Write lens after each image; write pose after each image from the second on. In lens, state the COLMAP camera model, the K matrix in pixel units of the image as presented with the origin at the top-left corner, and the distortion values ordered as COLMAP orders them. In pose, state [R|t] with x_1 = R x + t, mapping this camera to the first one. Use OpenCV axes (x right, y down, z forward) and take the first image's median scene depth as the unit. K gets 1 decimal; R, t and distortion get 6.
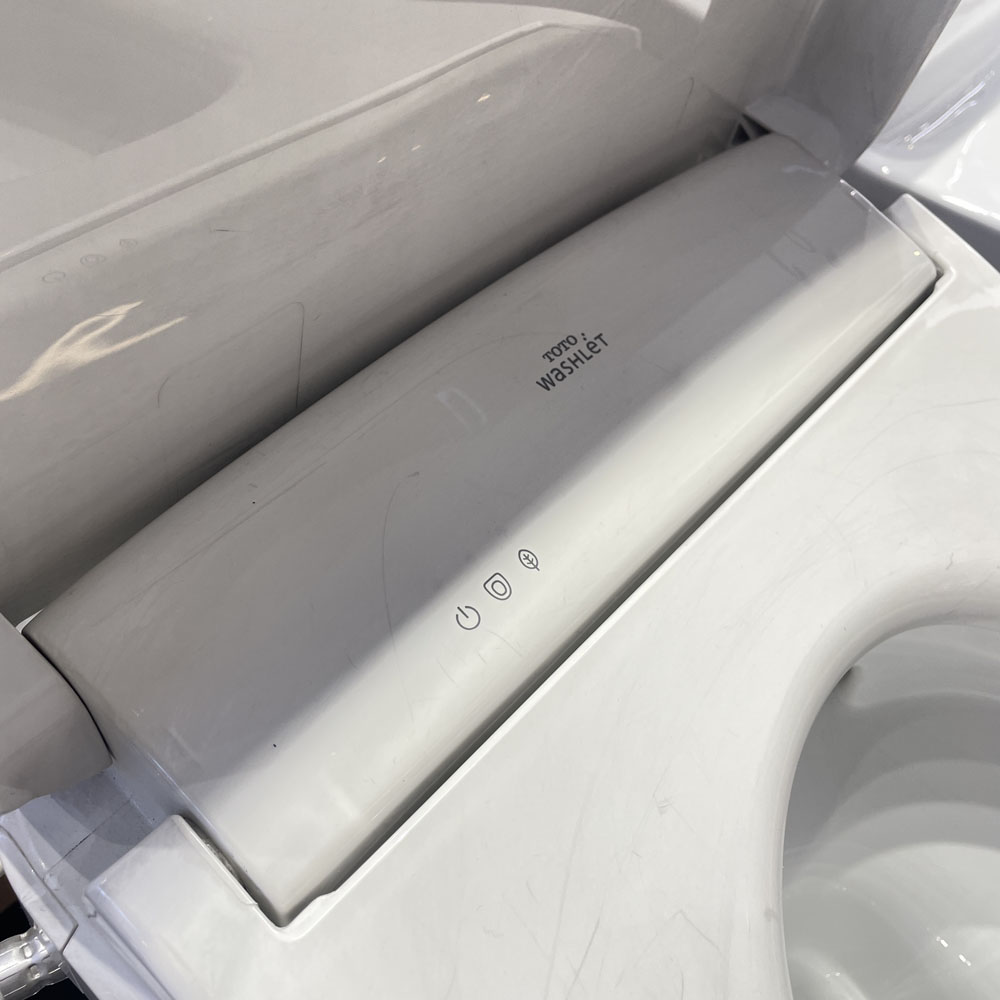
lens RADIAL K [[1030.7, 0, 515.7], [0, 1030.7, 497.9], [0, 0, 1]] dist [0.083212, -0.128990]
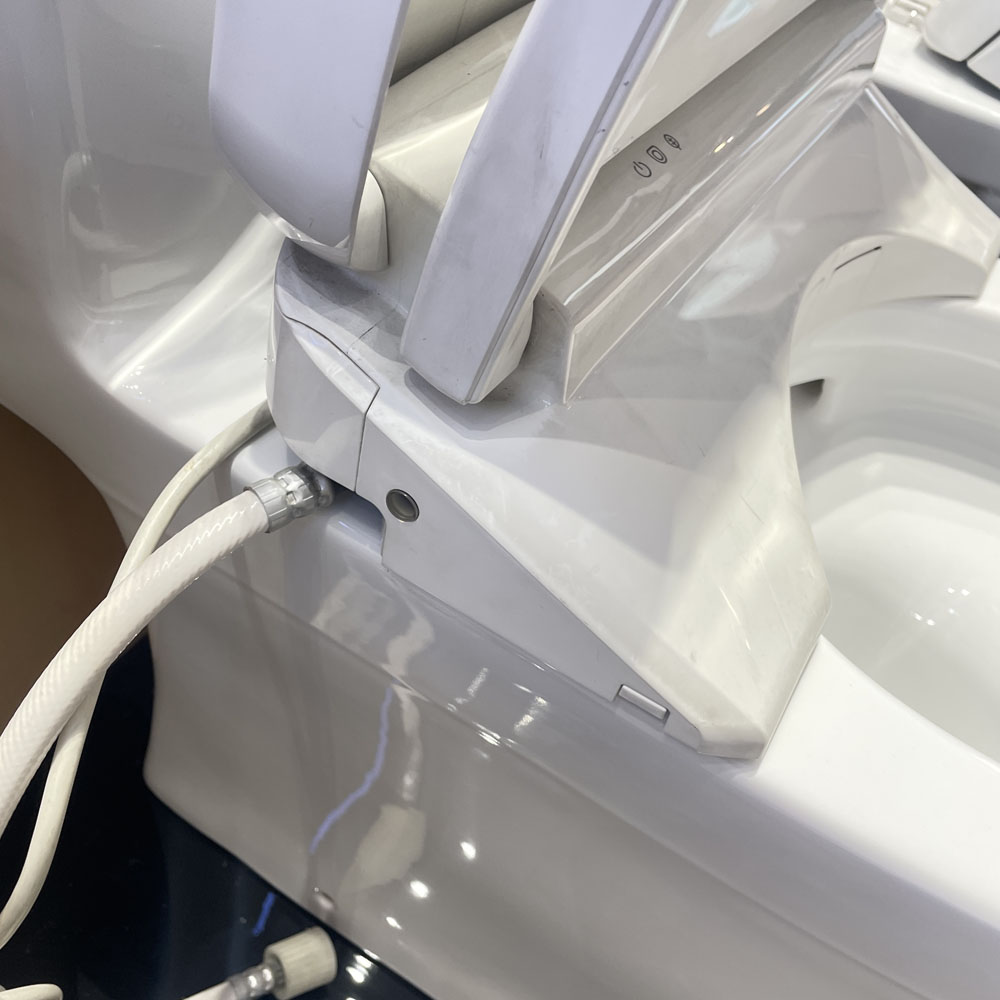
lens RADIAL K [[1030.7, 0, 515.7], [0, 1030.7, 497.9], [0, 0, 1]] dist [0.083212, -0.128990]
pose [[0.980564, -0.069014, 0.183659, -0.468530], [0.076943, 0.996371, -0.036393, 0.562716], [-0.180481, 0.049817, 0.982316, -0.194043]]
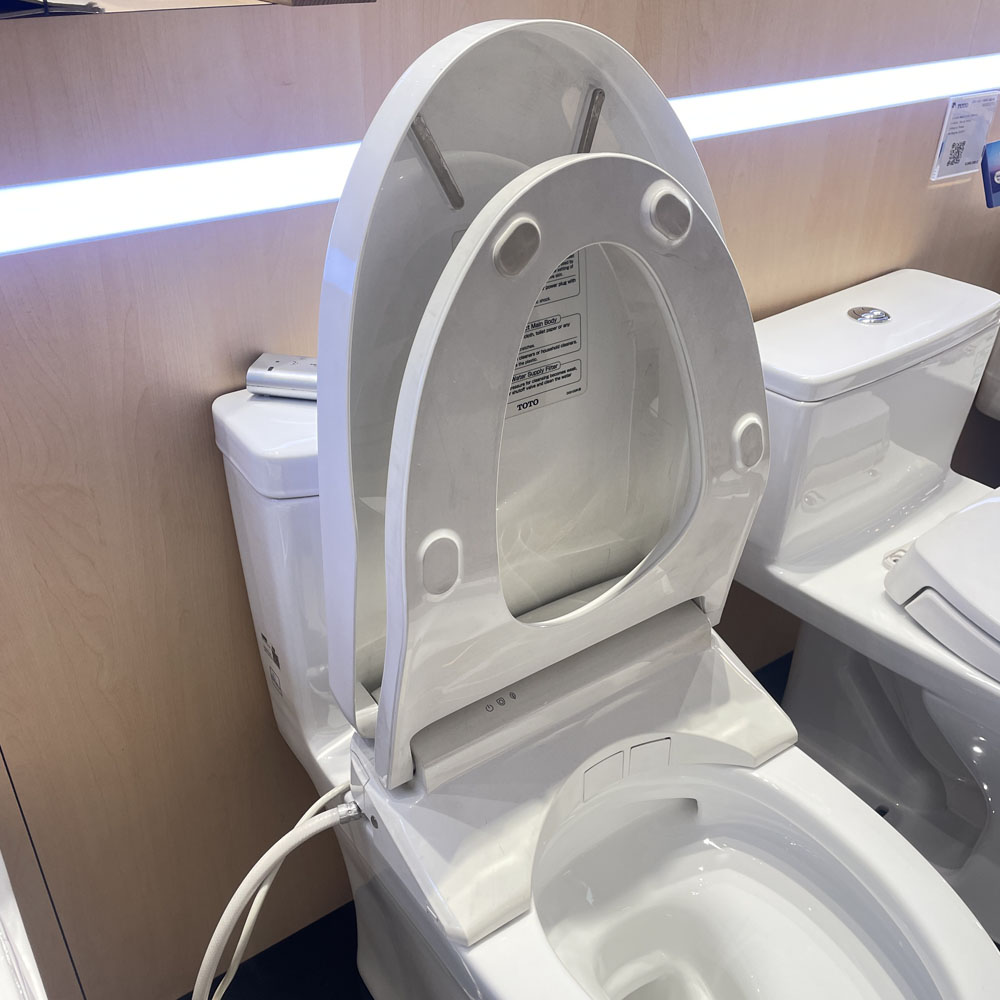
lens RADIAL K [[1030.7, 0, 515.7], [0, 1030.7, 497.9], [0, 0, 1]] dist [0.083212, -0.128990]
pose [[0.969033, 0.037402, -0.244083, 0.858481], [-0.117016, 0.939985, -0.320525, 0.556966], [0.217446, 0.339160, 0.915253, -2.357957]]
